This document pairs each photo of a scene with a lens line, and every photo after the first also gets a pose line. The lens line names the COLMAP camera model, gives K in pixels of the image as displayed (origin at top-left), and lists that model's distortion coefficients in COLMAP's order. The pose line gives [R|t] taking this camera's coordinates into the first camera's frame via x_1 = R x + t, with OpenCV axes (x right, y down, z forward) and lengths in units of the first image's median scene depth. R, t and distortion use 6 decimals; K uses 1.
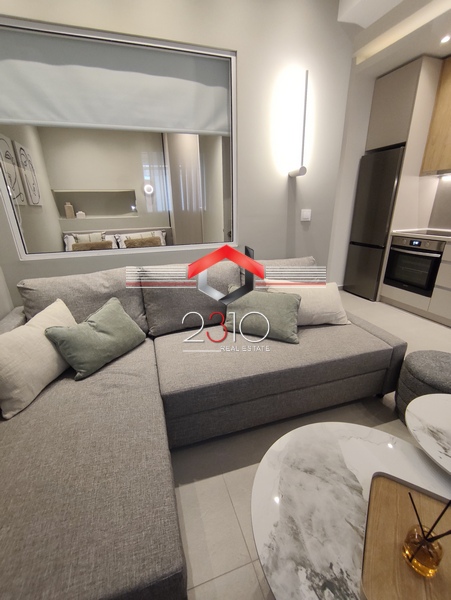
lens RADIAL K [[266.6, 0, 227.1], [0, 266.6, 303.8], [0, 0, 1]] dist [-0.004058, 0.002007]
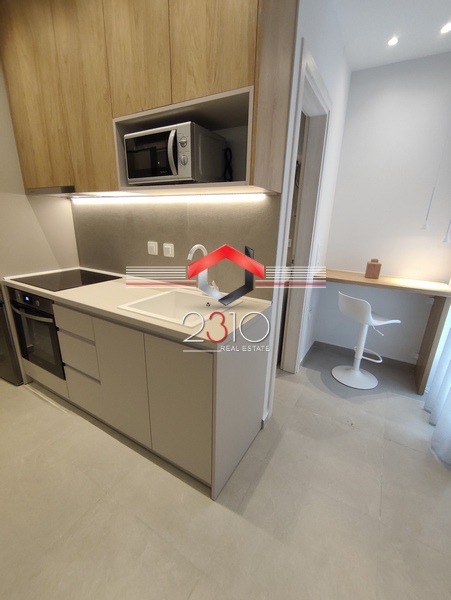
lens RADIAL K [[266.6, 0, 225.9], [0, 266.6, 303.2], [0, 0, 1]] dist [-0.004058, 0.002007]
pose [[0.762016, -0.159914, 0.627503, 0.920878], [0.191013, 0.981420, 0.018148, -0.195921], [-0.618746, 0.106032, 0.778403, 0.315281]]
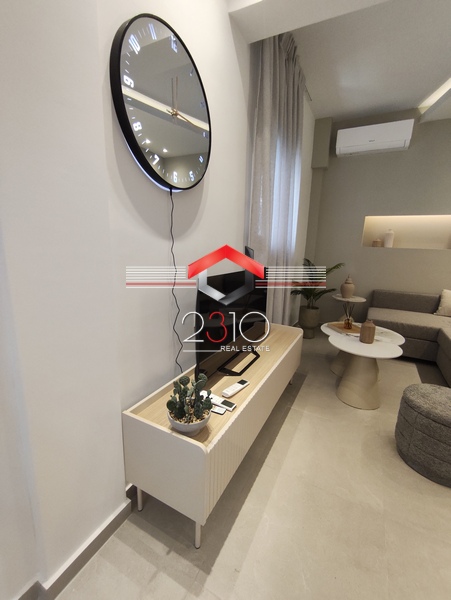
lens RADIAL K [[266.6, 0, 225.5], [0, 266.6, 302.9], [0, 0, 1]] dist [-0.004058, 0.002007]
pose [[-0.725166, 0.138485, -0.674505, 1.403851], [-0.263198, 0.849436, 0.457367, -0.204500], [0.636287, 0.509195, -0.579533, 0.590786]]
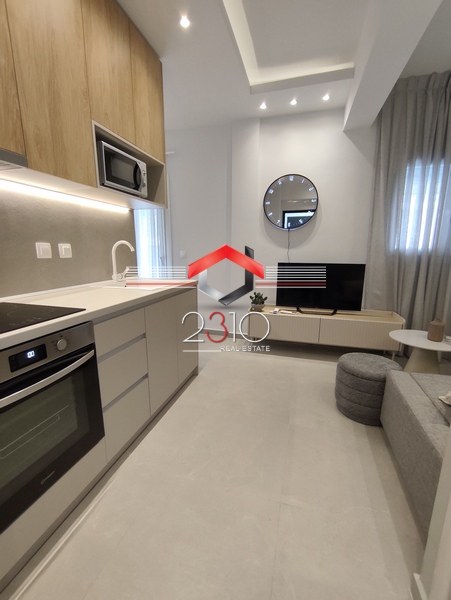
lens RADIAL K [[266.6, 0, 225.0], [0, 266.6, 302.0], [0, 0, 1]] dist [-0.004058, 0.002007]
pose [[-0.812772, -0.100361, 0.573872, 0.482624], [0.214012, 0.864742, 0.454334, -0.513485], [-0.541849, 0.492085, -0.681360, 1.450429]]
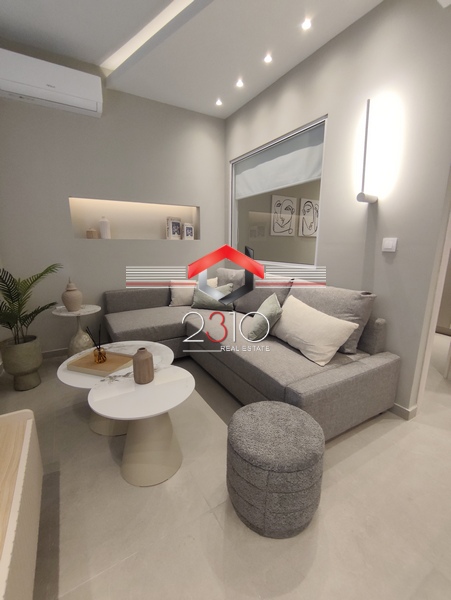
lens RADIAL K [[266.6, 0, 224.4], [0, 266.6, 303.3], [0, 0, 1]] dist [-0.004058, 0.002007]
pose [[0.217231, 0.231939, -0.948164, 1.012440], [-0.347645, 0.926050, 0.146882, -0.111899], [0.912115, 0.297717, 0.281799, 0.365287]]
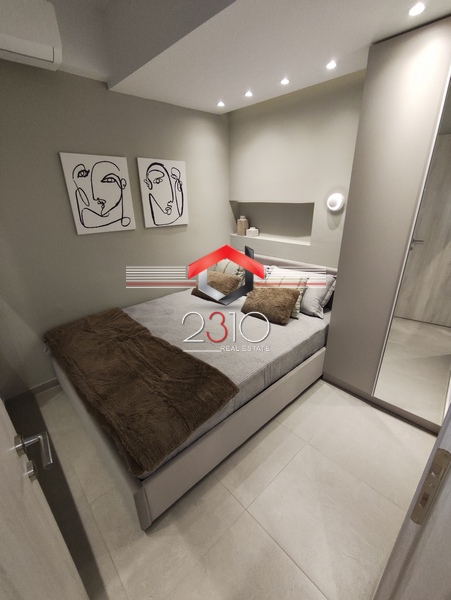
lens RADIAL K [[266.6, 0, 223.5], [0, 266.6, 303.0], [0, 0, 1]] dist [-0.004058, 0.002007]
pose [[0.407753, 0.351552, -0.842703, 0.297228], [-0.307416, 0.921887, 0.235838, -0.578252], [0.859787, 0.162897, 0.483975, 1.110220]]
